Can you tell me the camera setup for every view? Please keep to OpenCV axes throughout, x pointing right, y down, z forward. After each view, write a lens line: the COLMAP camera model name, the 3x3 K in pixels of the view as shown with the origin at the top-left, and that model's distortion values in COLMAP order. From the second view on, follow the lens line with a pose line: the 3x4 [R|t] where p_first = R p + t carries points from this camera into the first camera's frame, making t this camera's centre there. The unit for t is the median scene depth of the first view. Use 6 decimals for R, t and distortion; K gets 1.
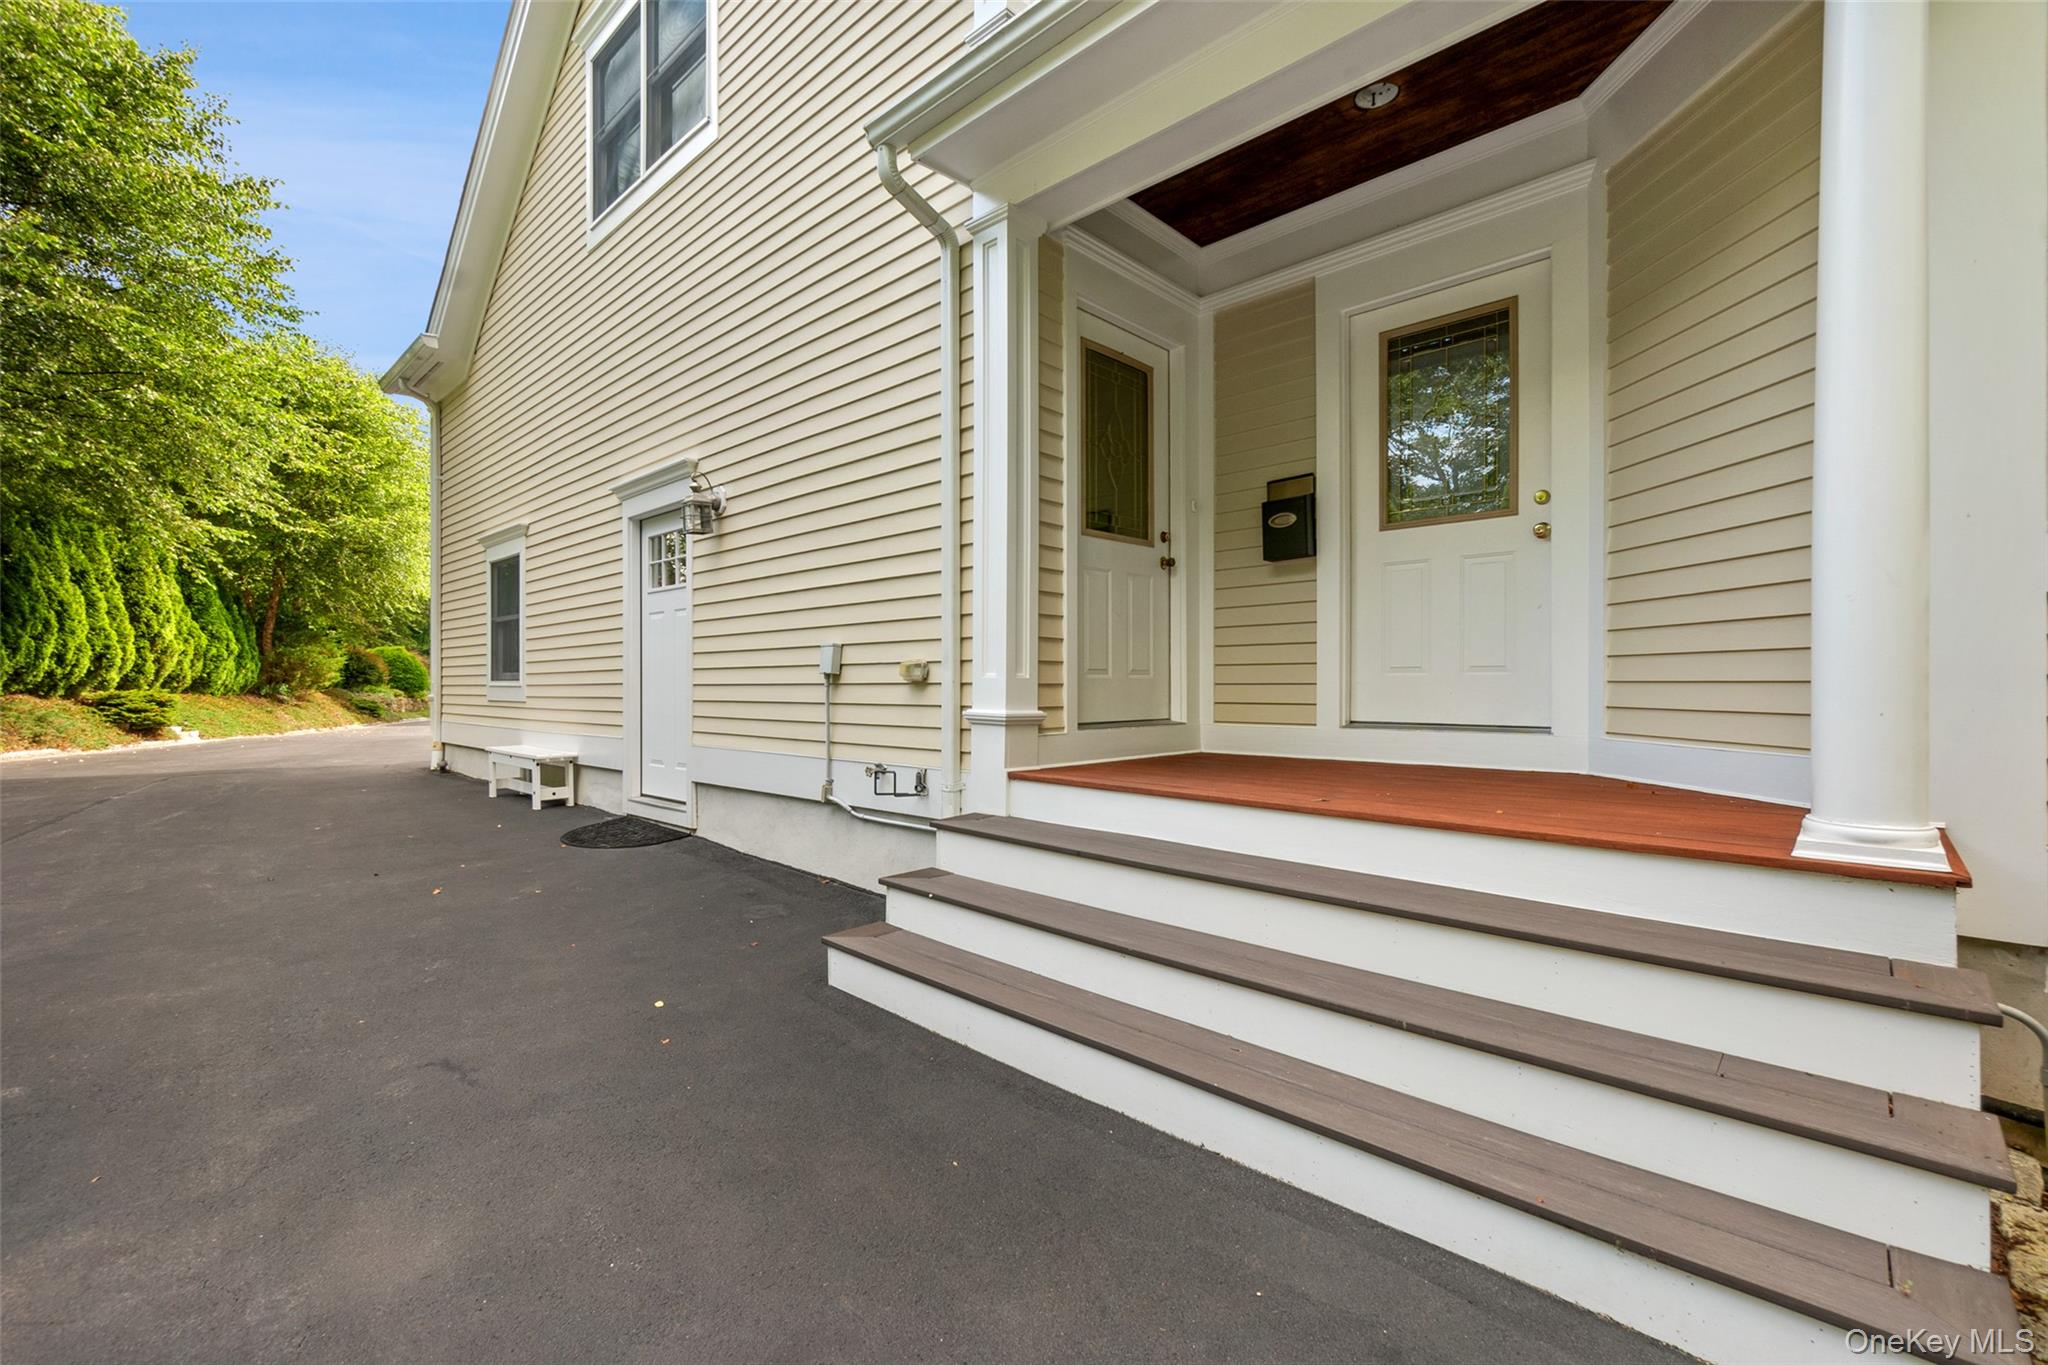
lens RADIAL K [[907.9, 0, 1017.6], [0, 907.9, 693.5], [0, 0, 1]] dist [-0.001416, -0.000432]
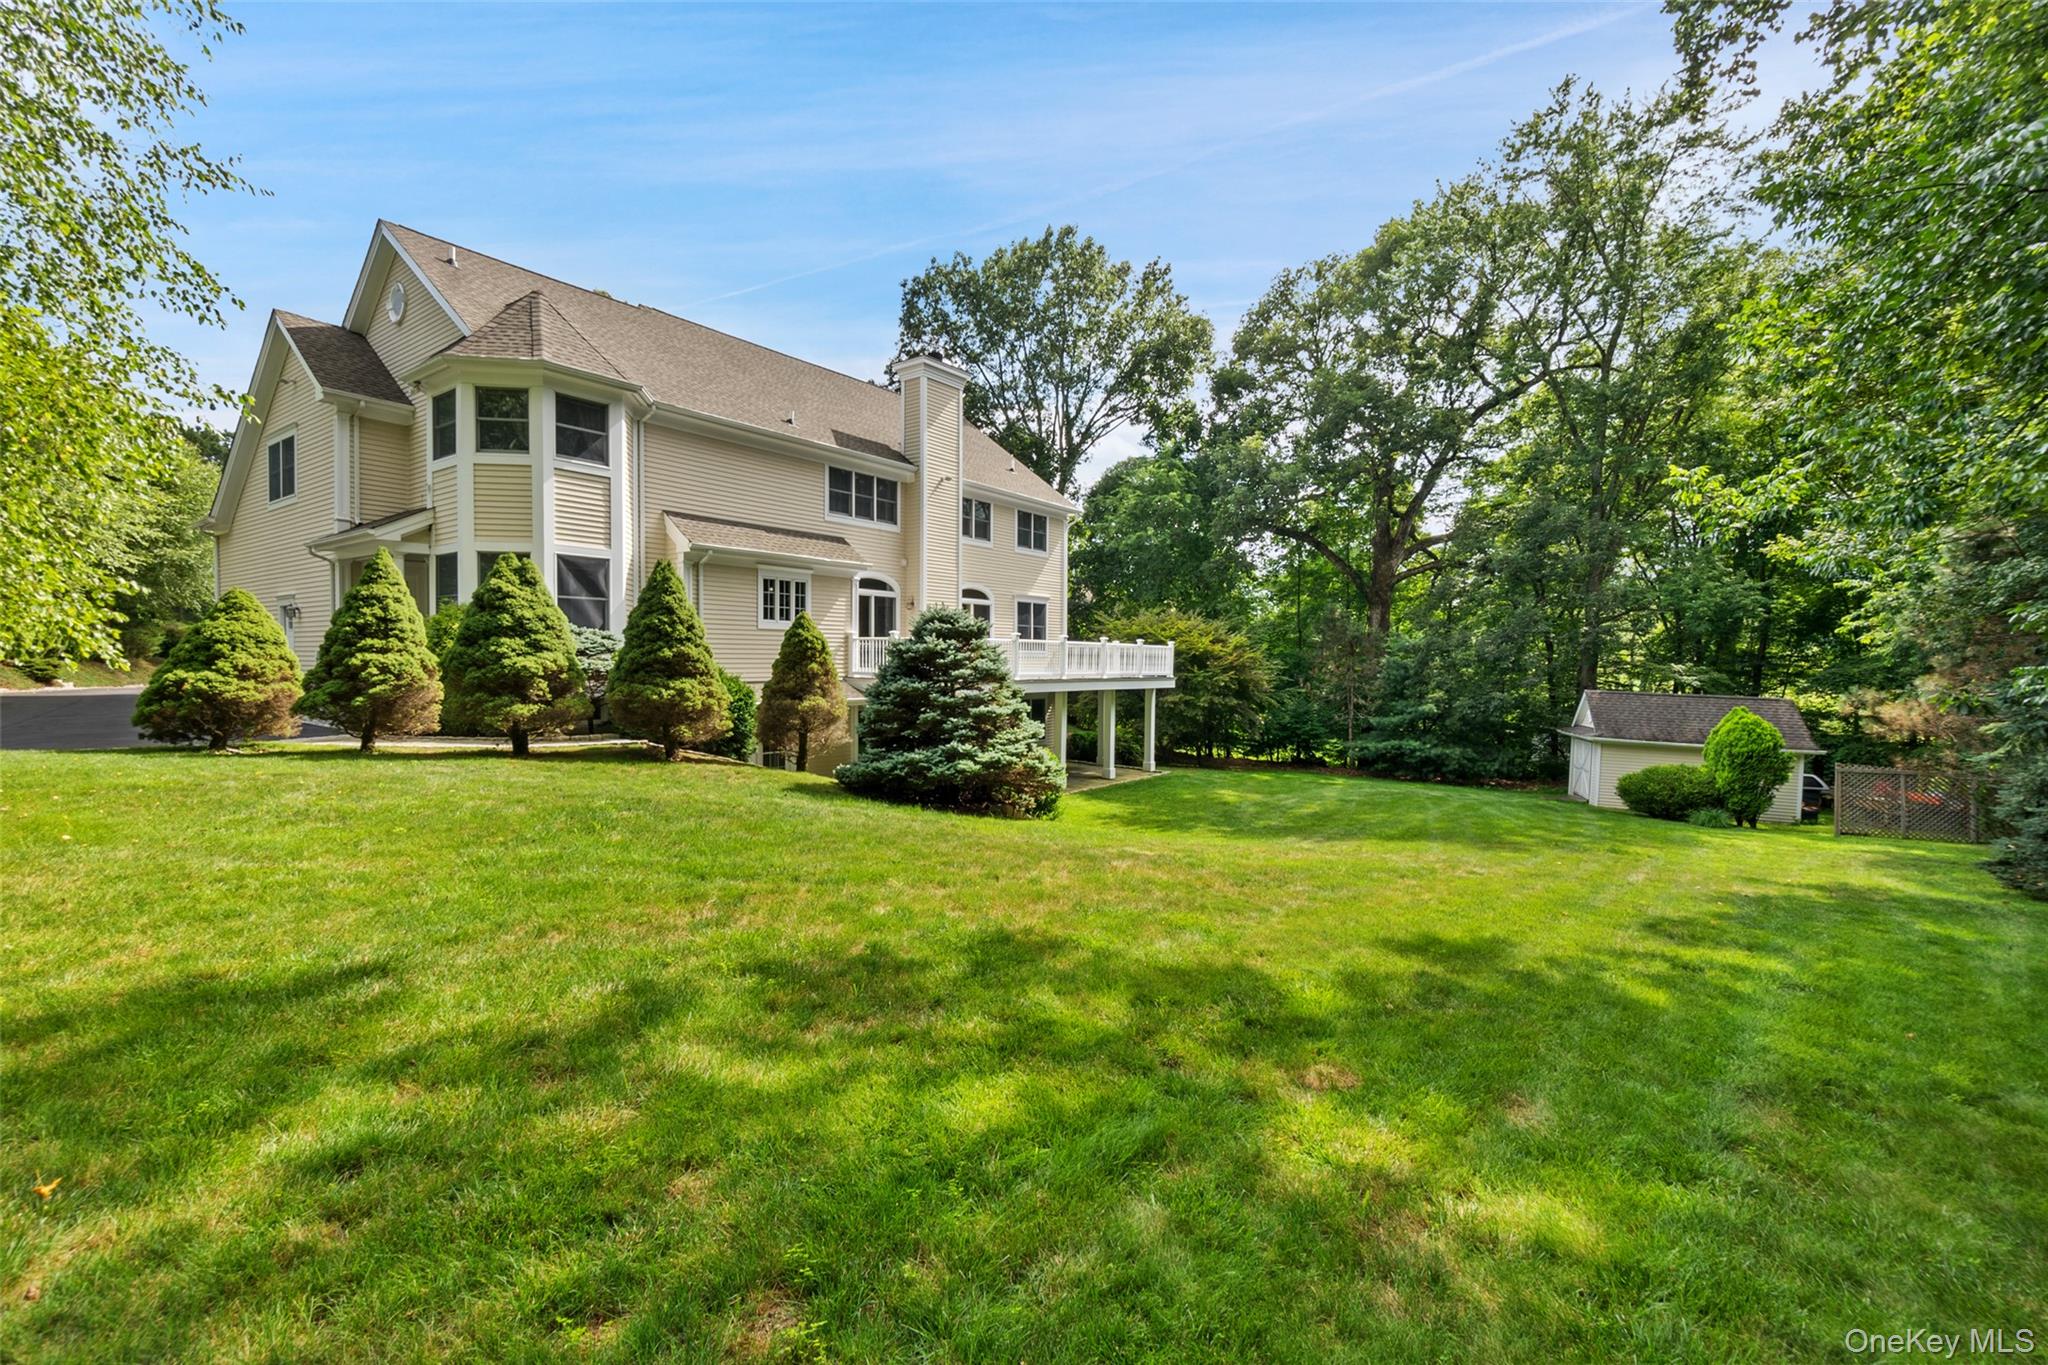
lens RADIAL K [[907.9, 0, 1027.4], [0, 907.9, 682.3], [0, 0, 1]] dist [-0.001416, -0.000432]
pose [[0.990977, 0.006109, 0.133890, 0.677503], [-0.008512, 0.999813, 0.017384, -0.003713], [-0.133758, -0.018367, 0.990844, -0.970128]]
